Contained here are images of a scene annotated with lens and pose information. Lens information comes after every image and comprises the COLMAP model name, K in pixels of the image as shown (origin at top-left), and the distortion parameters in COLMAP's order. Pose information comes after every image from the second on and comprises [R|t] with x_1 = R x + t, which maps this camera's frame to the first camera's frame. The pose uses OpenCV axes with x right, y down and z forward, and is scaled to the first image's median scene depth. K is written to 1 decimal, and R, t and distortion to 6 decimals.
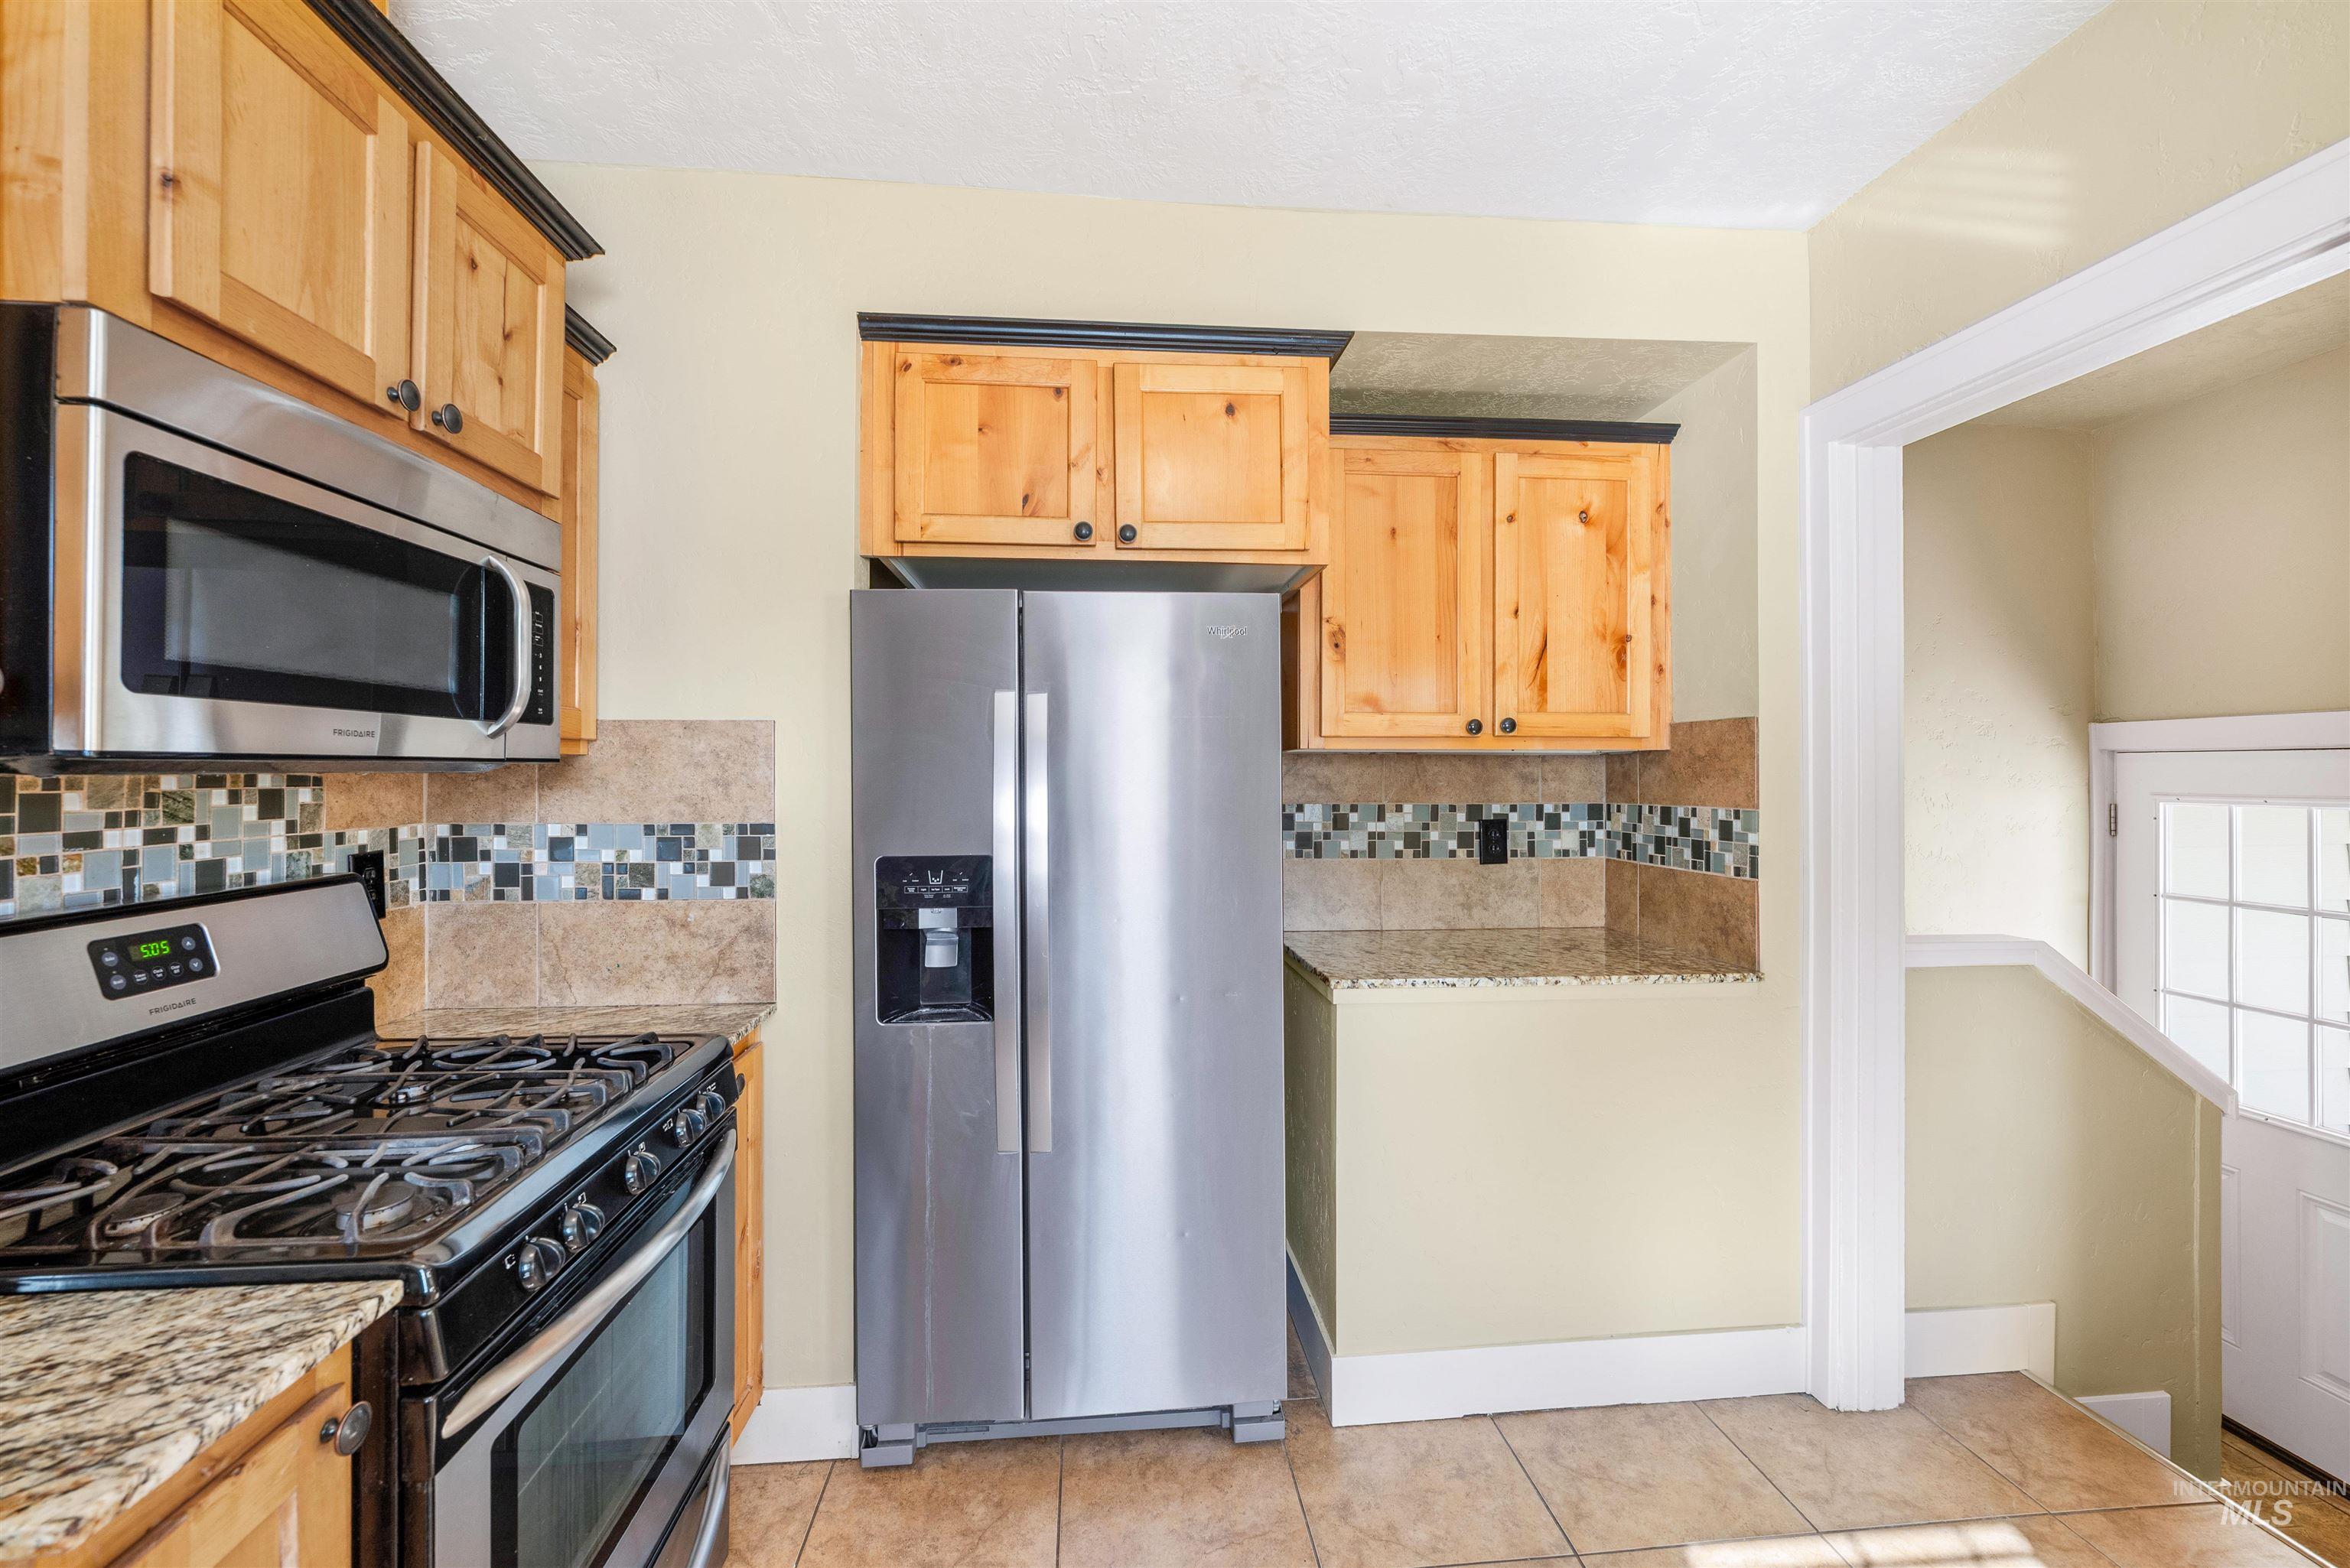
lens RADIAL K [[949.7, 0, 1168.8], [0, 949.7, 773.7], [0, 0, 1]] dist [0.001187, -0.000755]
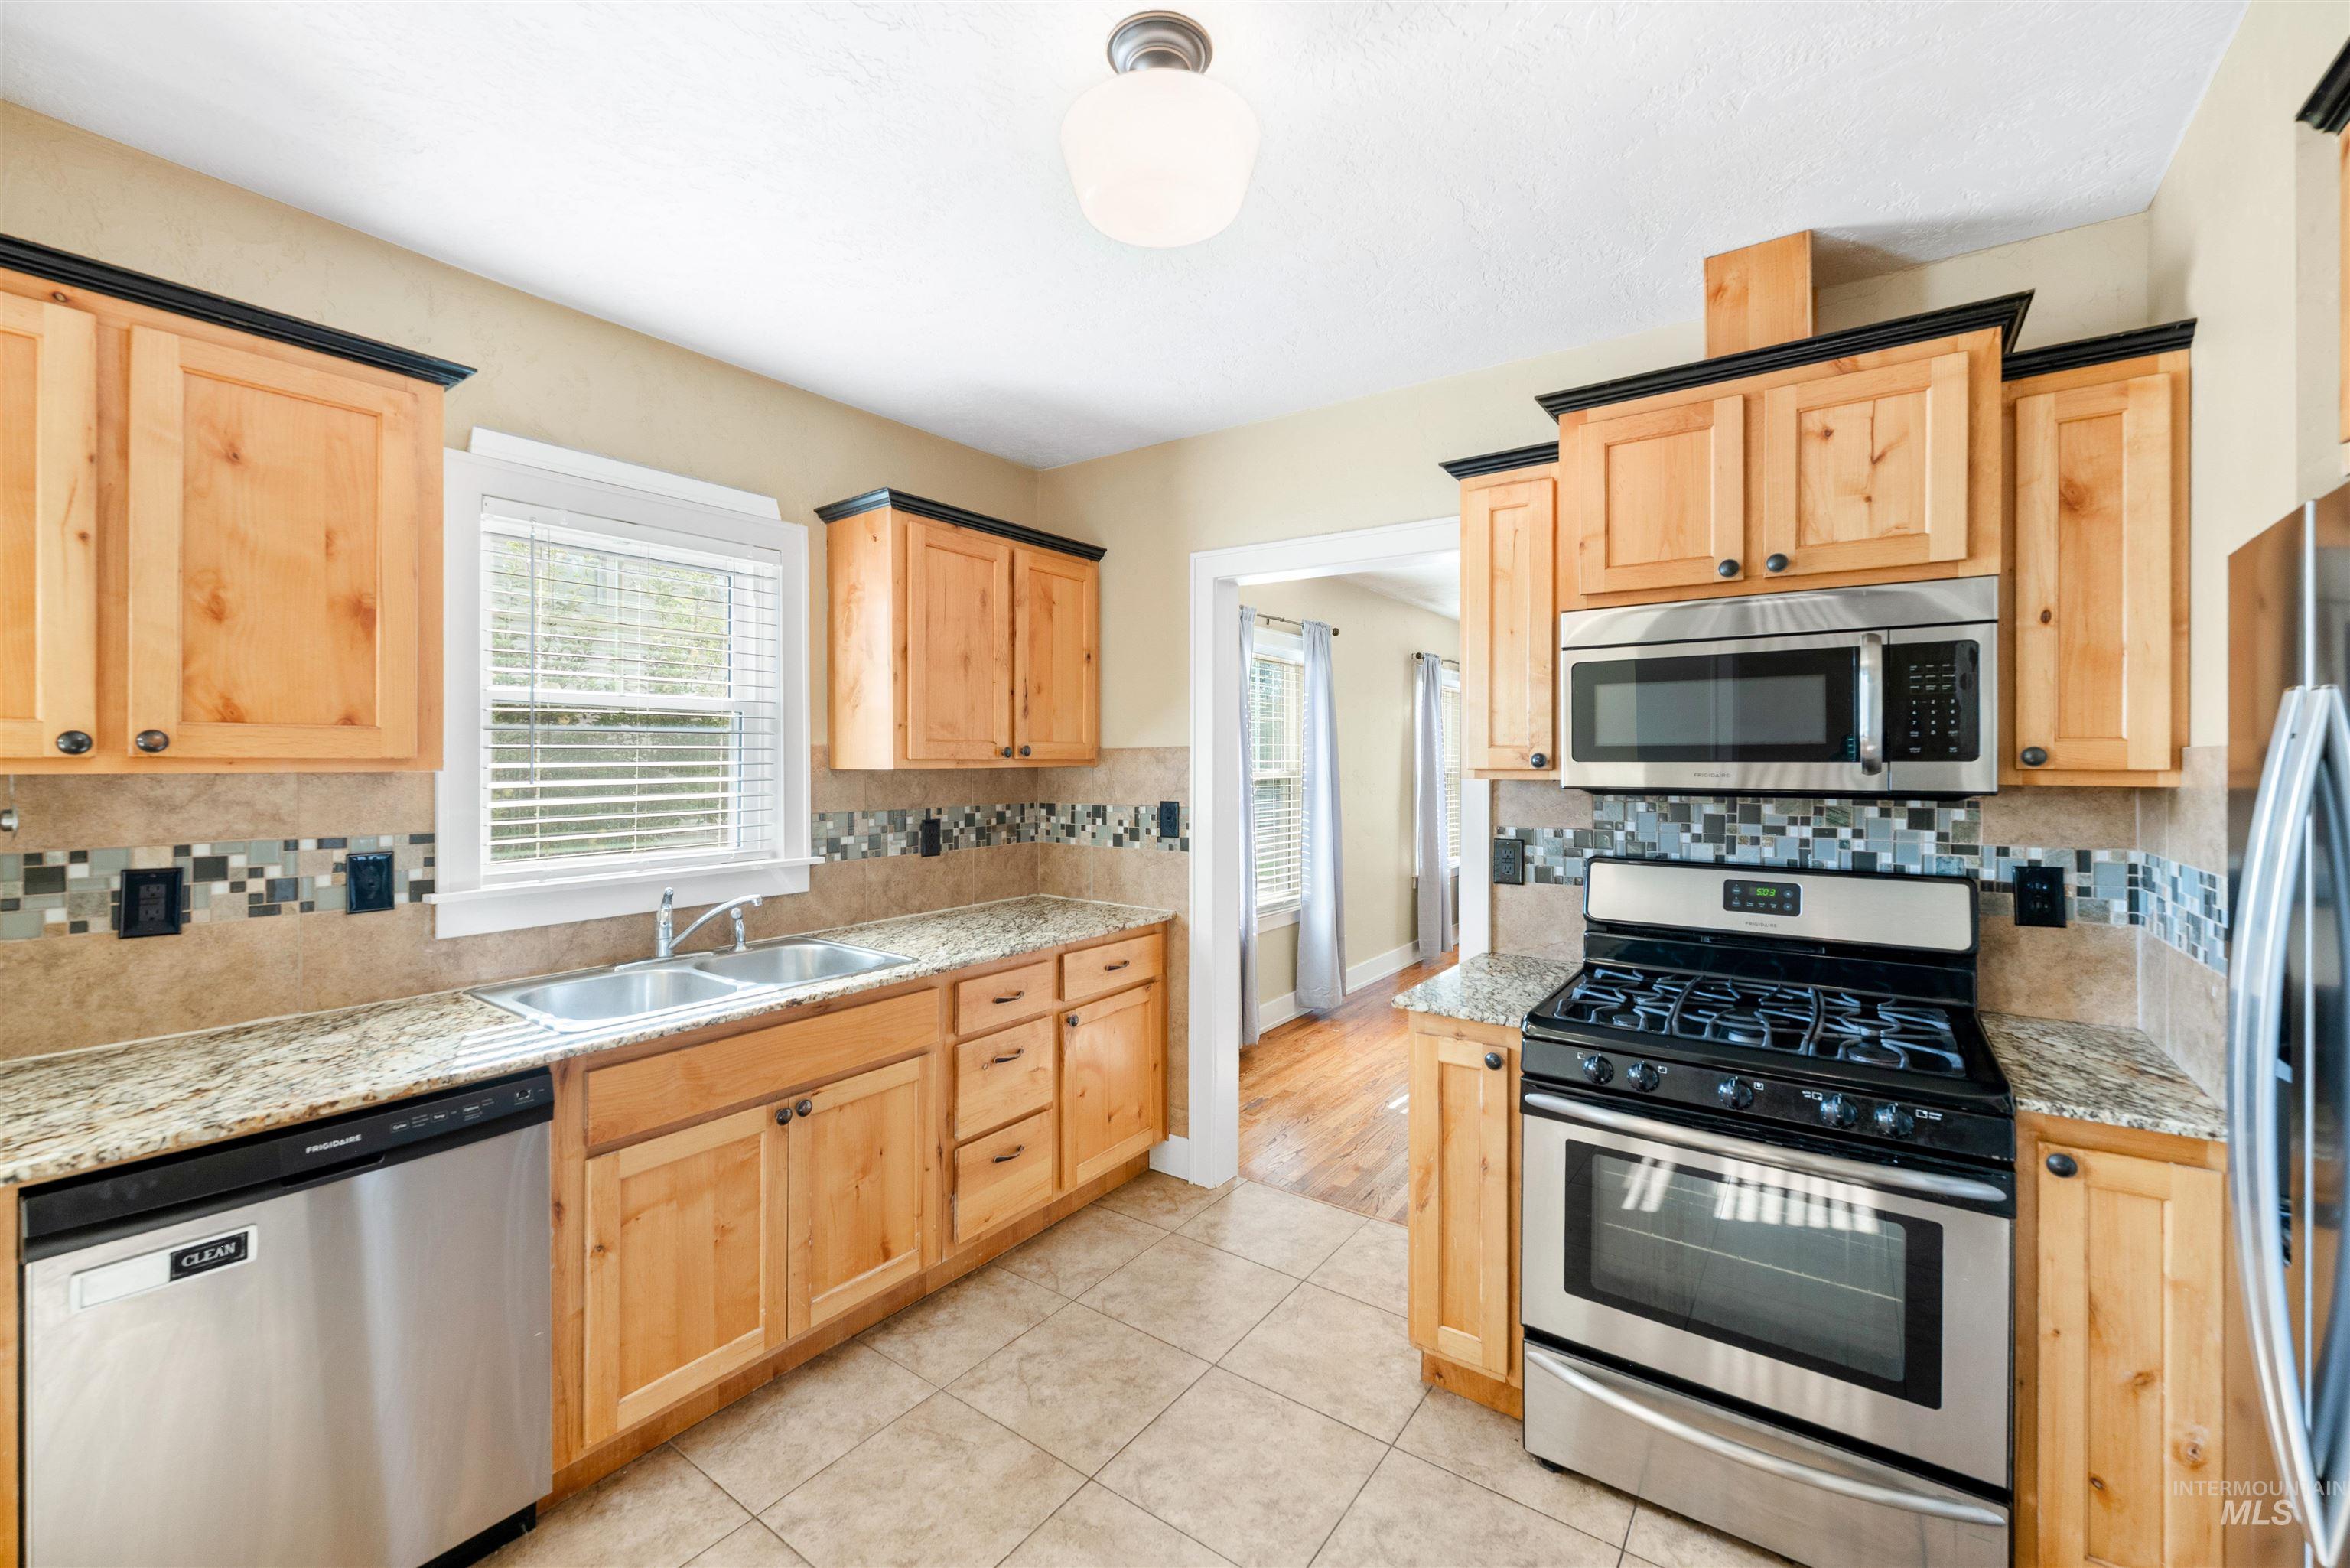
lens RADIAL K [[949.7, 0, 1174.0], [0, 949.7, 755.8], [0, 0, 1]] dist [0.001187, -0.000755]
pose [[-0.649622, -0.006461, -0.760230, 0.654997], [-0.004645, 0.999979, -0.004530, -0.039026], [0.760243, 0.000588, -0.649638, 0.821683]]
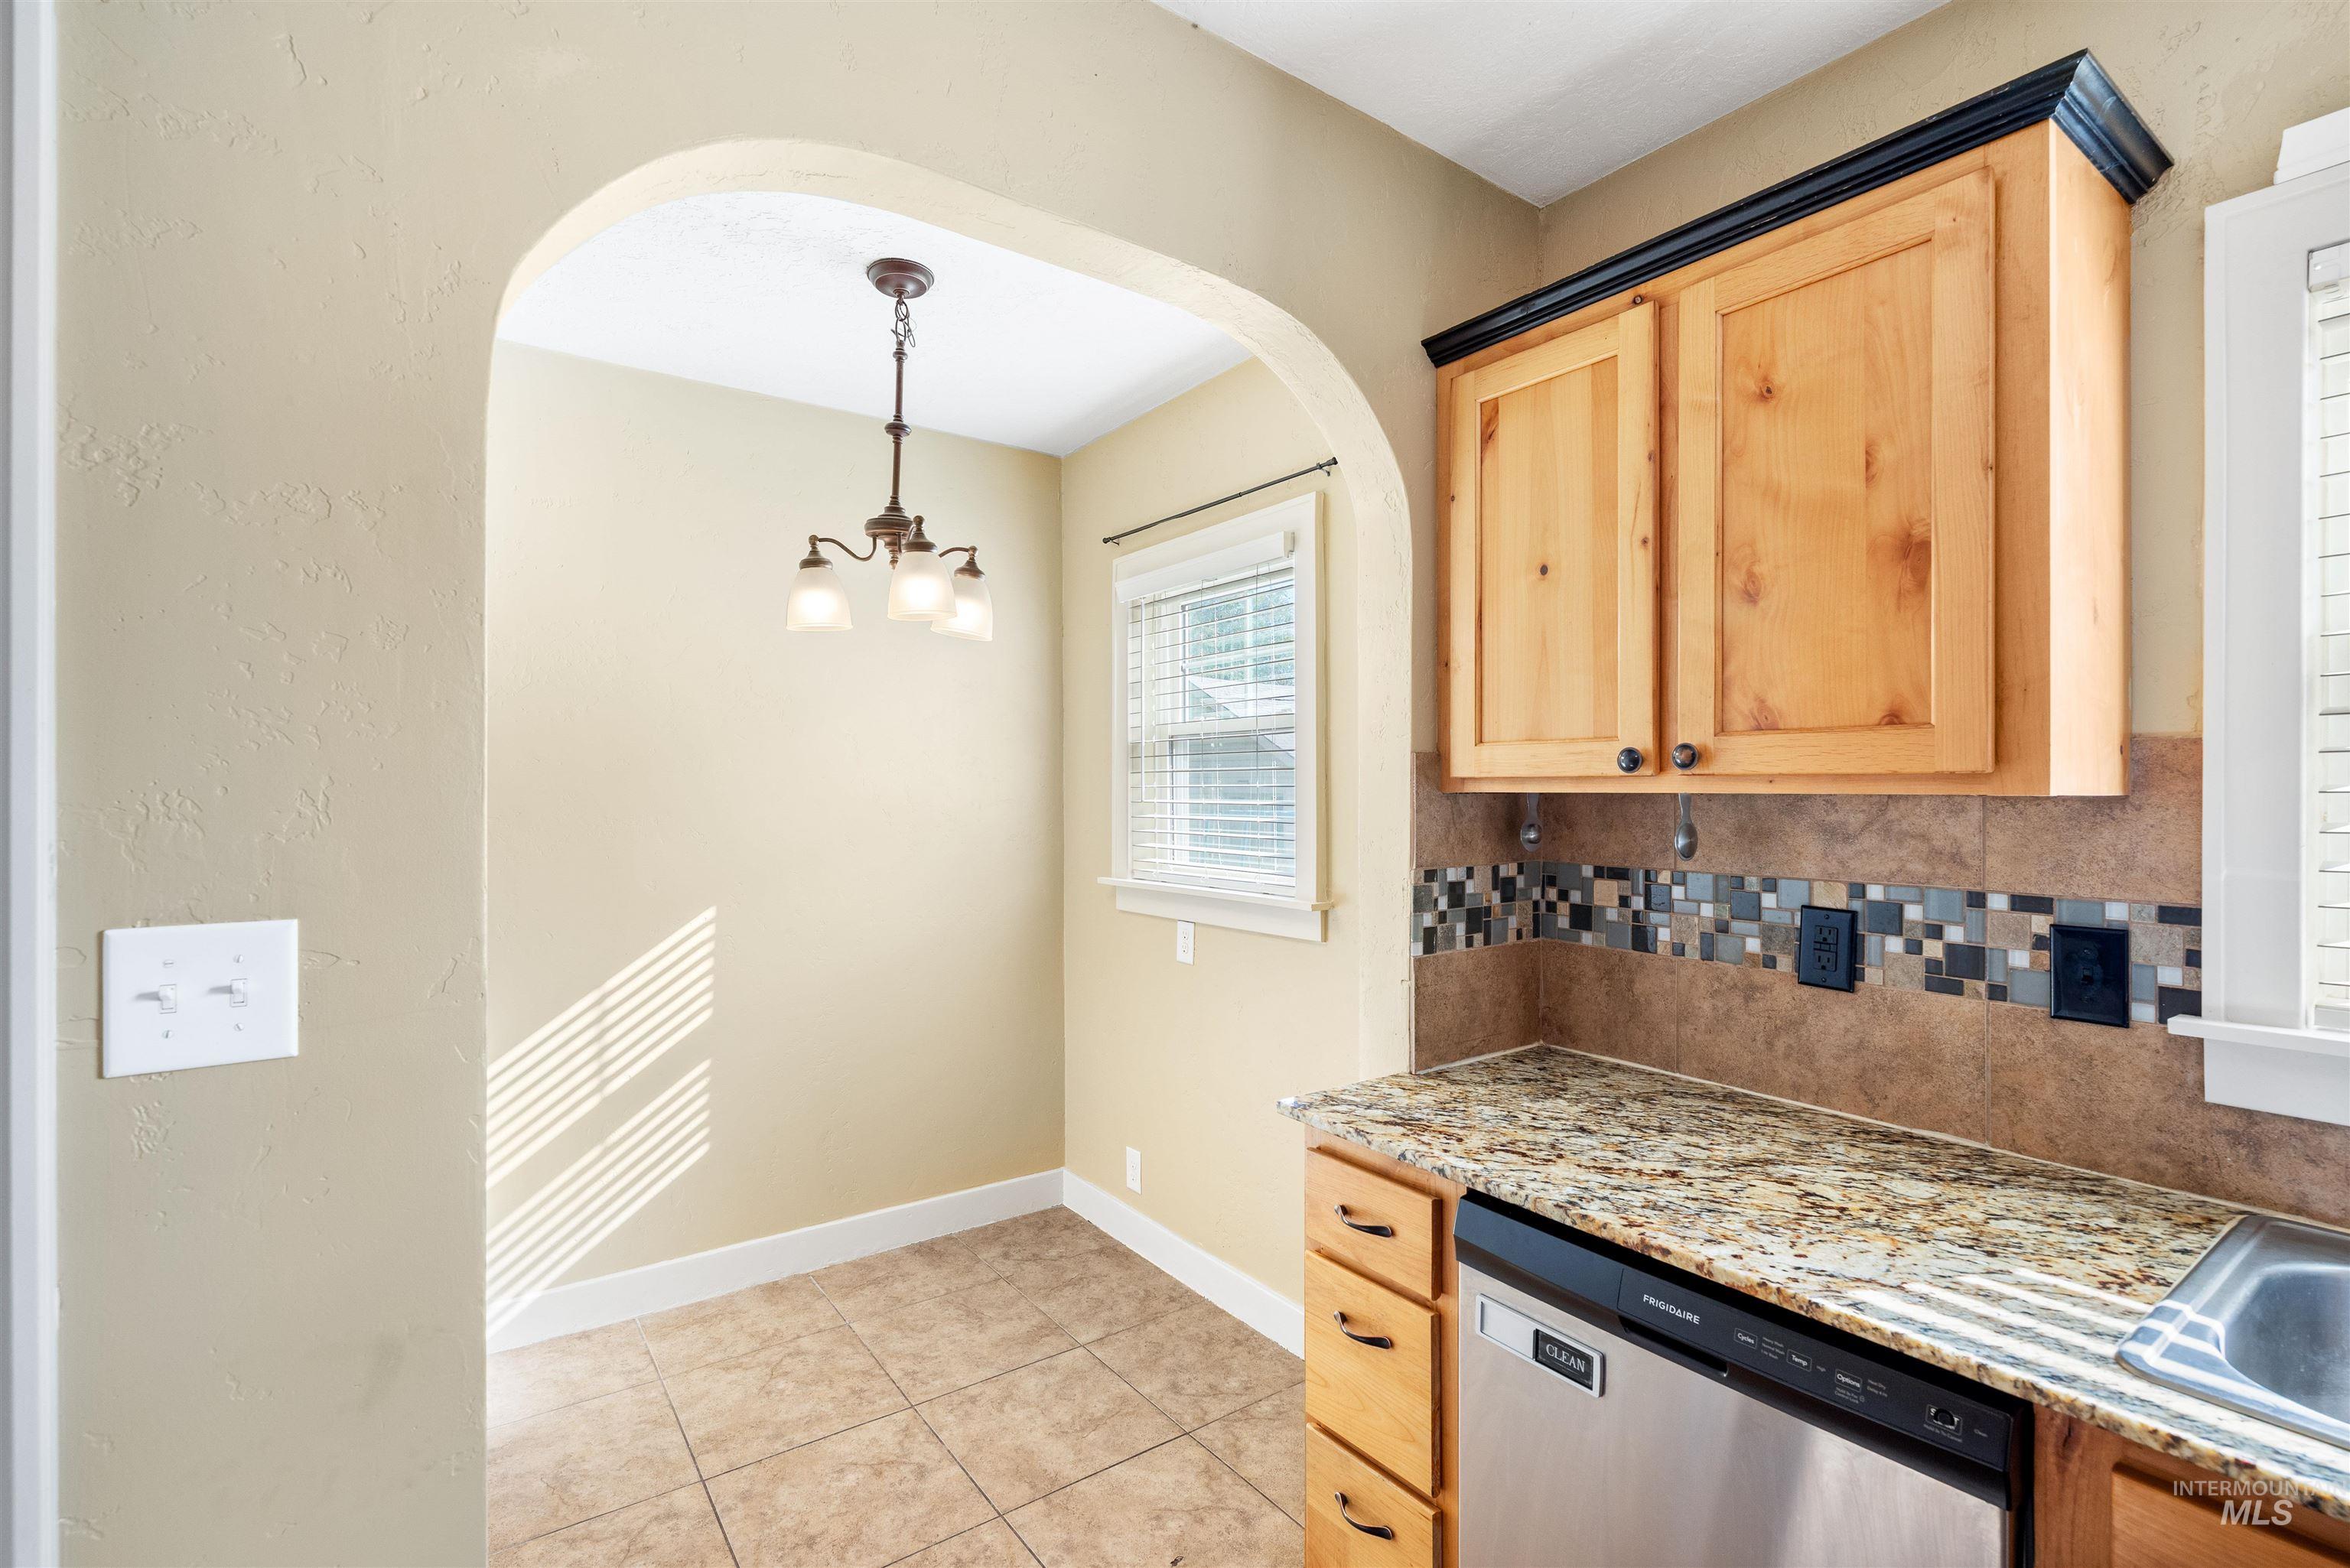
lens RADIAL K [[1056.6, 0, 1172.3], [0, 1056.6, 781.6], [0, 0, 1]] dist [-0.004558, 0.001672]
pose [[-0.511520, 0.001561, 0.859270, 0.140546], [0.001344, 0.999999, -0.001016, -0.032111], [-0.859270, 0.000635, -0.511522, 0.377584]]
